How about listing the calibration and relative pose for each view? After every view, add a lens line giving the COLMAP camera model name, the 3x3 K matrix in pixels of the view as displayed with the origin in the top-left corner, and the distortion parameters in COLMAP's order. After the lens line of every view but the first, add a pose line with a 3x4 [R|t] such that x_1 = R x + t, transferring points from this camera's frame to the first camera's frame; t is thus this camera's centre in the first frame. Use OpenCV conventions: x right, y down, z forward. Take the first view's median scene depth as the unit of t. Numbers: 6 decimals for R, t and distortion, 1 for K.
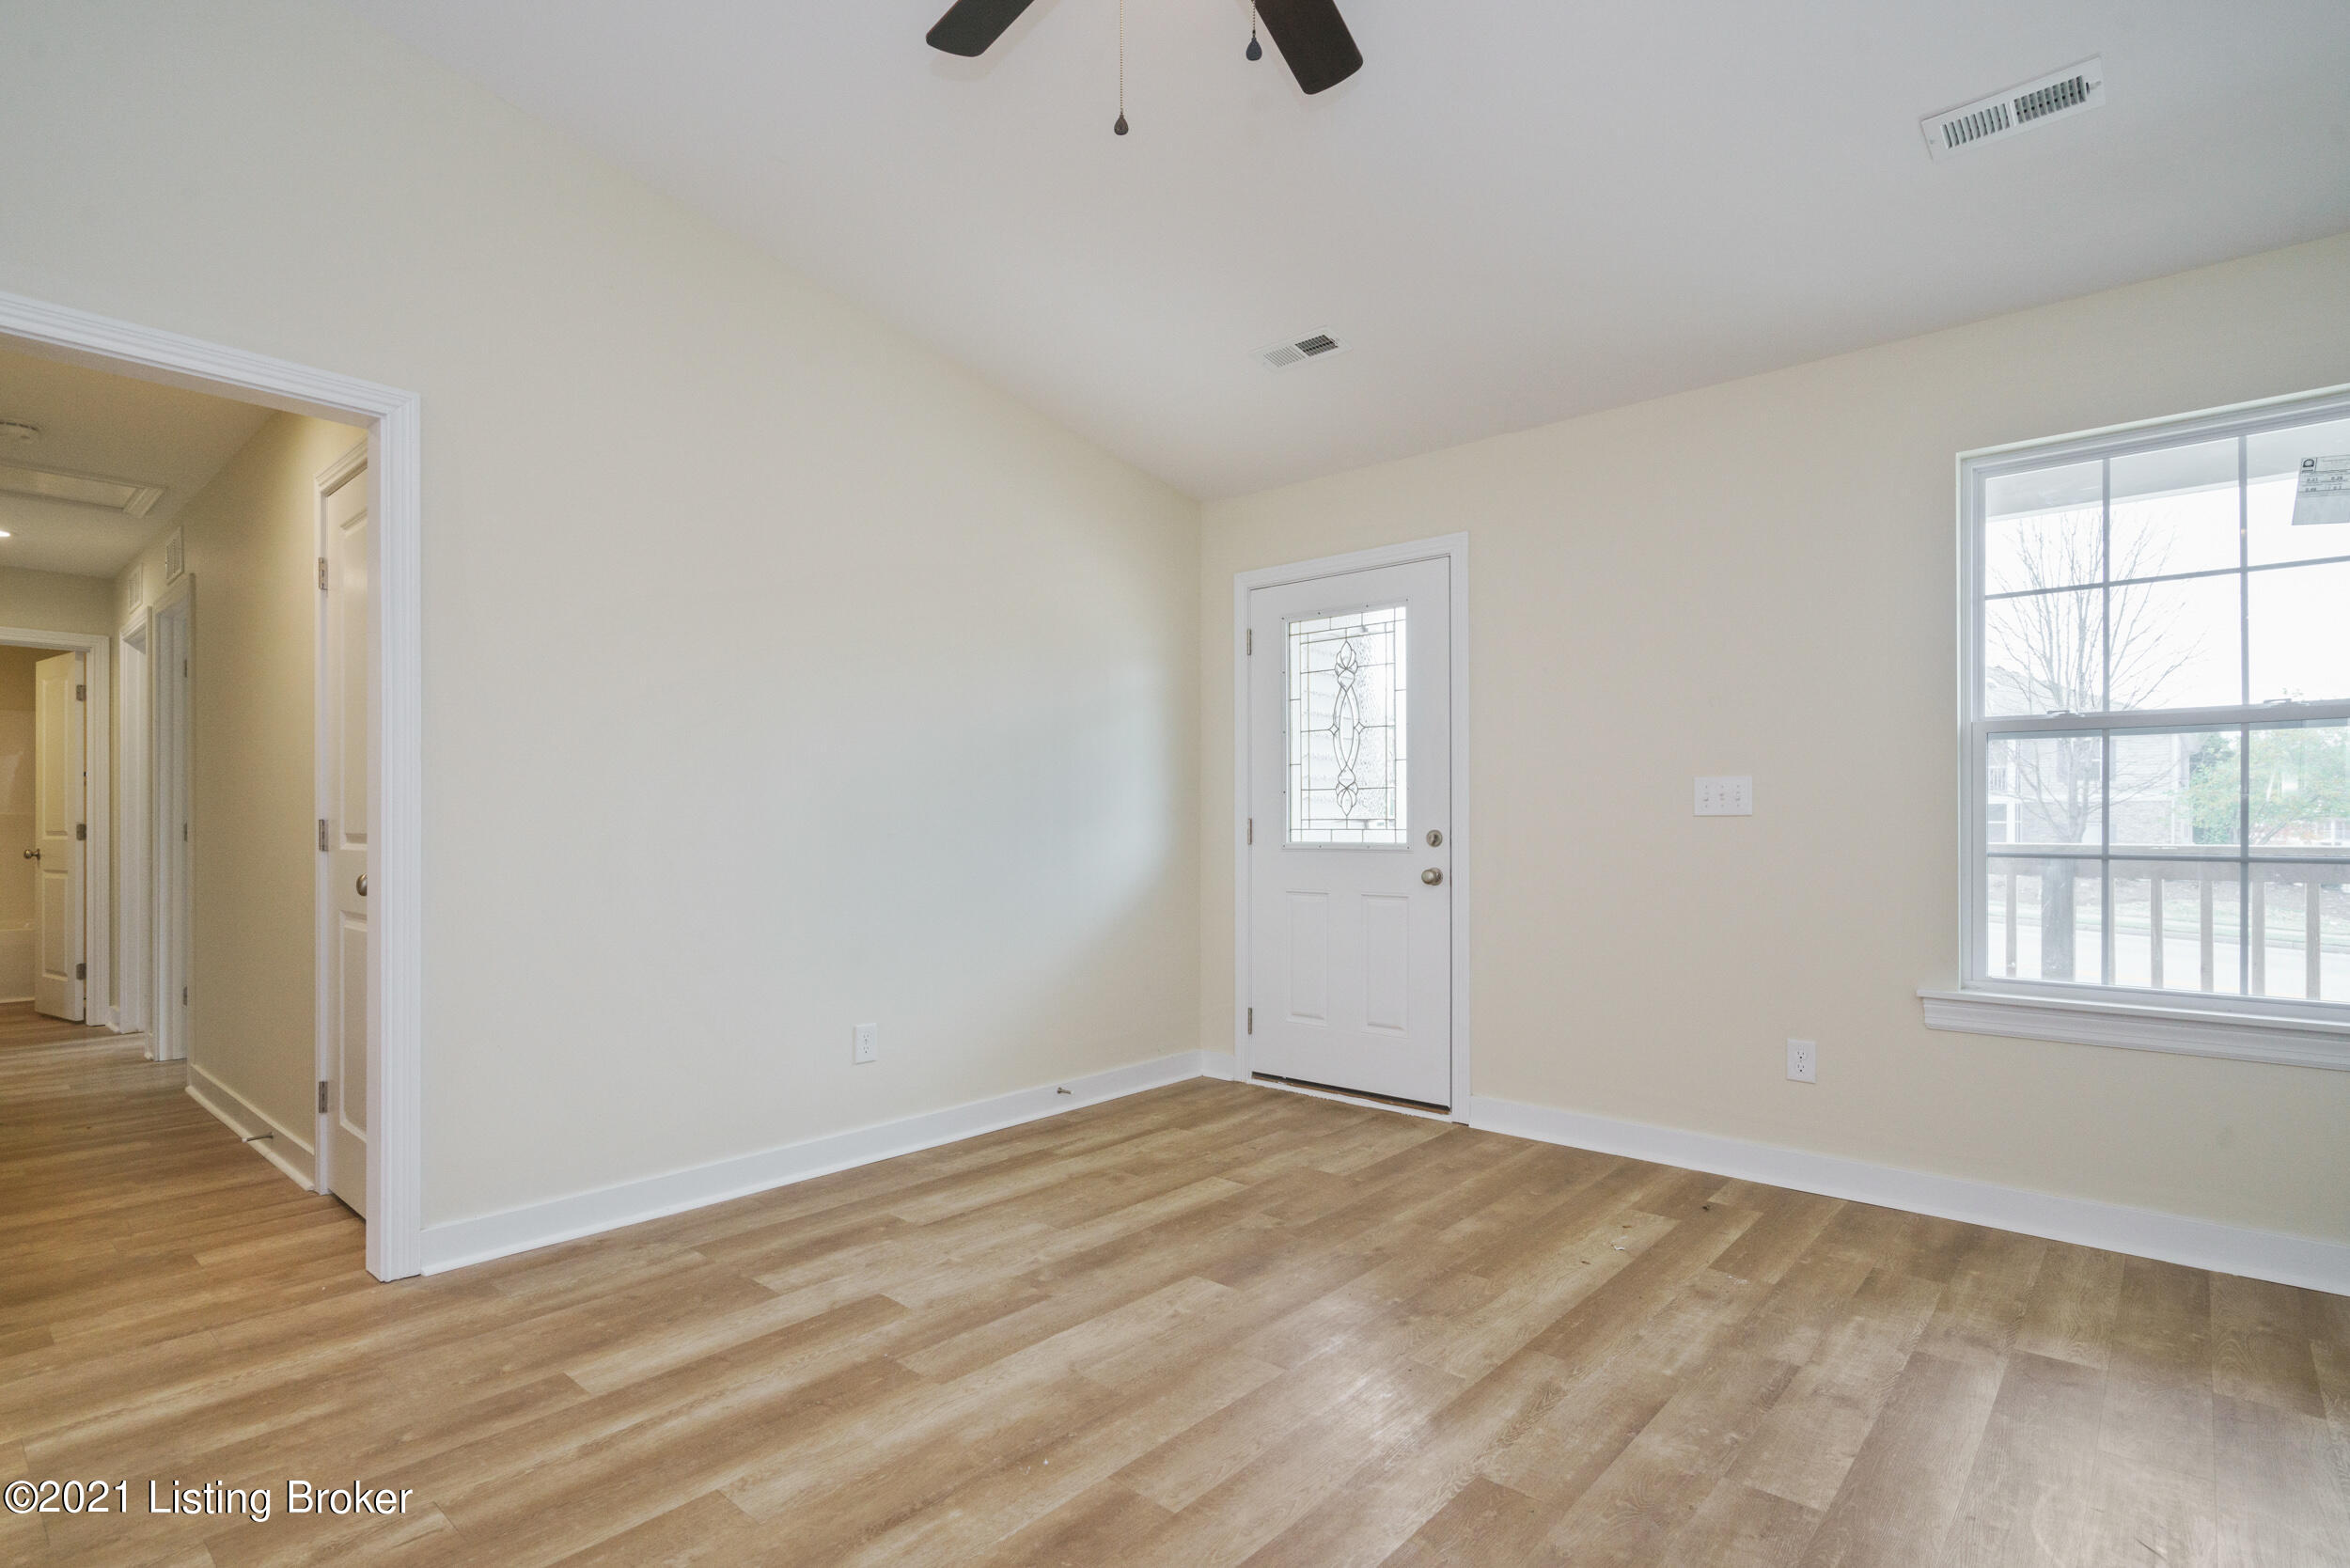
lens RADIAL K [[1148.0, 0, 1173.0], [0, 1148.0, 827.1], [0, 0, 1]] dist [-0.000316, -0.000063]
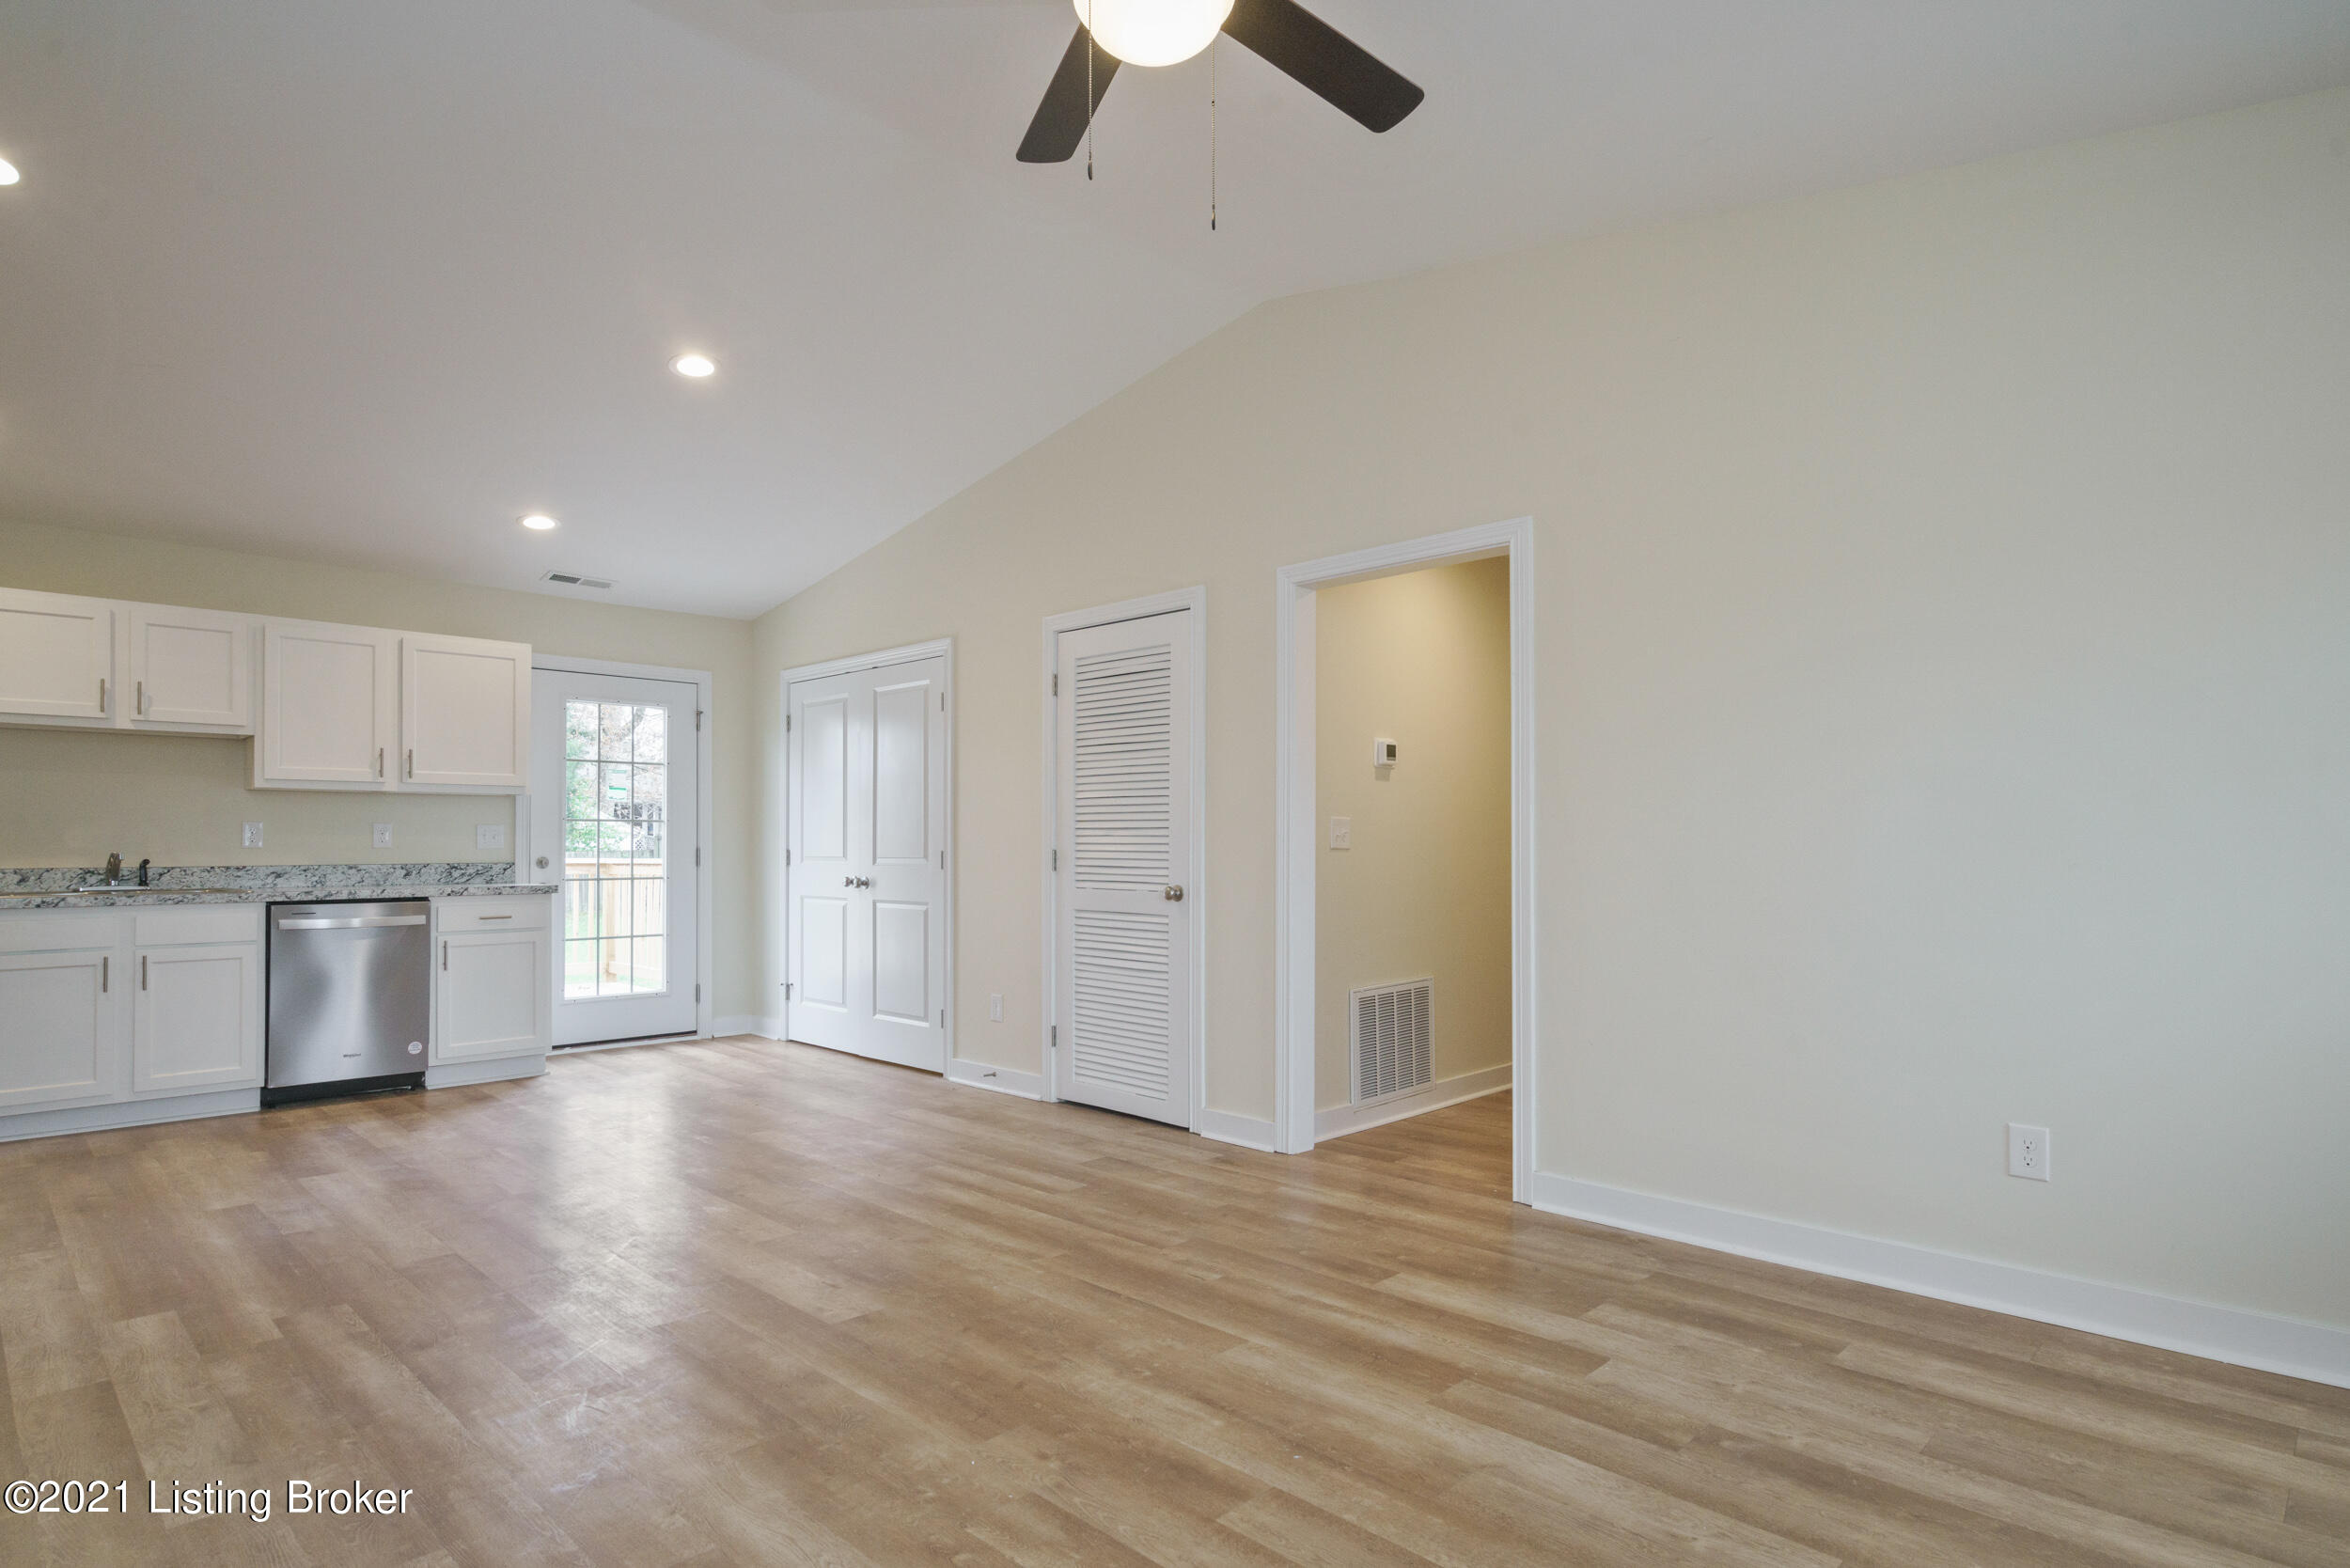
lens RADIAL K [[1259.8, 0, 1172.9], [0, 1259.8, 839.7], [0, 0, 1]] dist [0.000576, -0.000146]
pose [[-0.060229, -0.005539, -0.998169, 0.790563], [0.002029, 0.999982, -0.005672, -0.009780], [0.998183, -0.002366, -0.060217, 0.709083]]
